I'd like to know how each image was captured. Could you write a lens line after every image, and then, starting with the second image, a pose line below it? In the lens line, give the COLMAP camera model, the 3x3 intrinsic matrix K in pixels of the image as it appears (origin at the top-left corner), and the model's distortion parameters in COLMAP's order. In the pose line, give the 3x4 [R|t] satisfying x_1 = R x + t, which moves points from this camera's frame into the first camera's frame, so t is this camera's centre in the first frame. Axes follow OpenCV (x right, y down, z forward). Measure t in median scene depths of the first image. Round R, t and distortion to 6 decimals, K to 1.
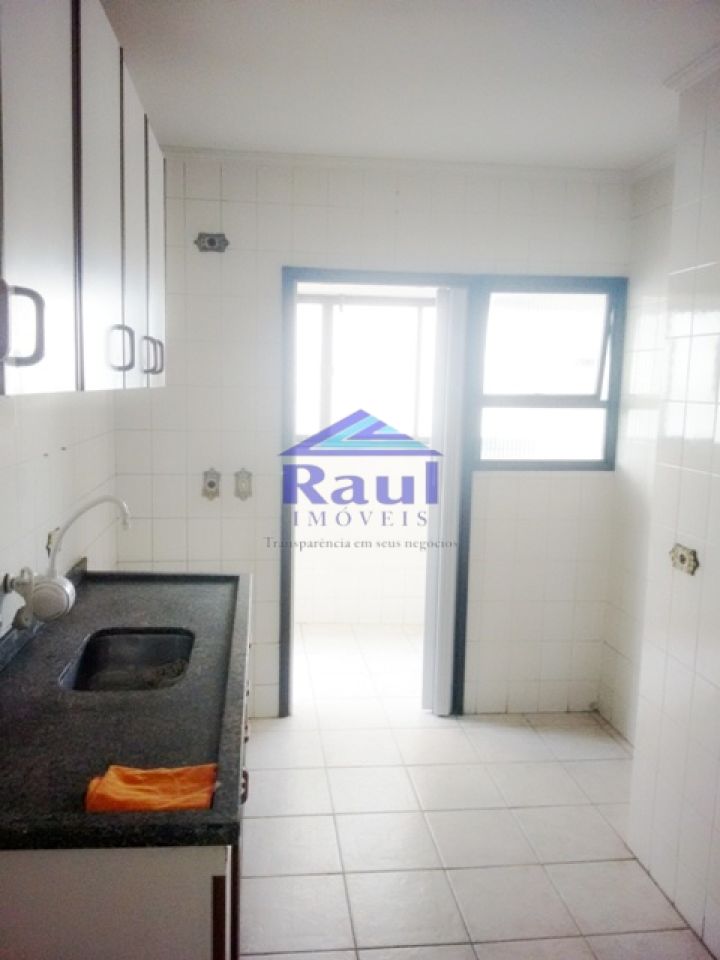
lens RADIAL K [[756.6, 0, 358.1], [0, 756.6, 490.1], [0, 0, 1]] dist [-0.000272, -0.000299]
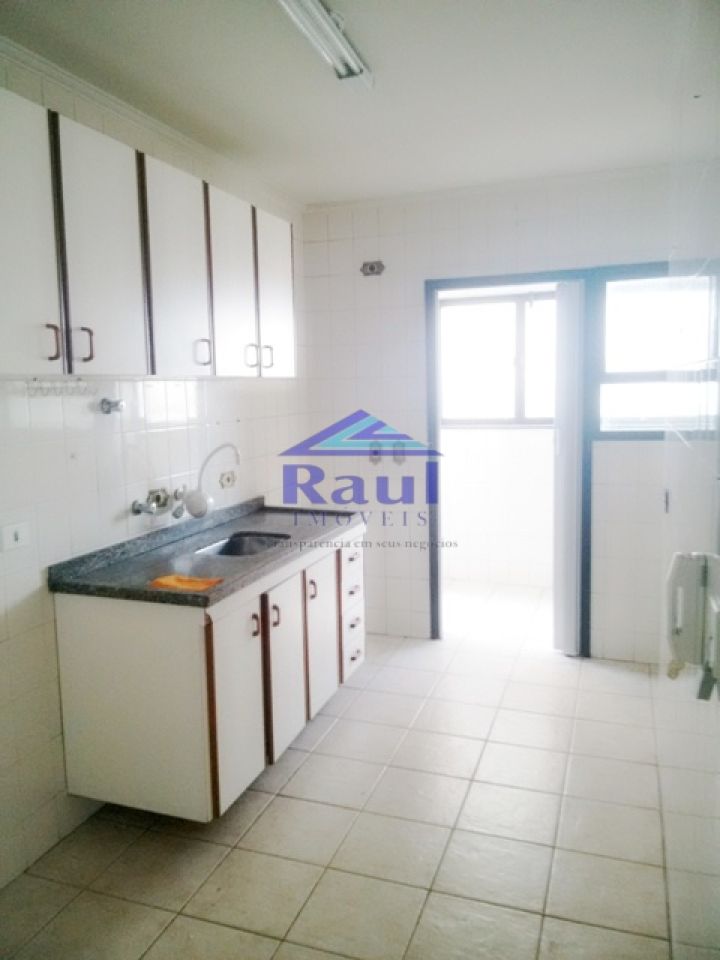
lens RADIAL K [[746.6, 0, 348.4], [0, 746.6, 476.2], [0, 0, 1]] dist [0.118018, -0.197498]
pose [[0.897806, 0.008899, -0.440301, 0.335741], [-0.016151, 0.999789, -0.012726, 0.051776], [0.440094, 0.018537, 0.897760, -0.187613]]
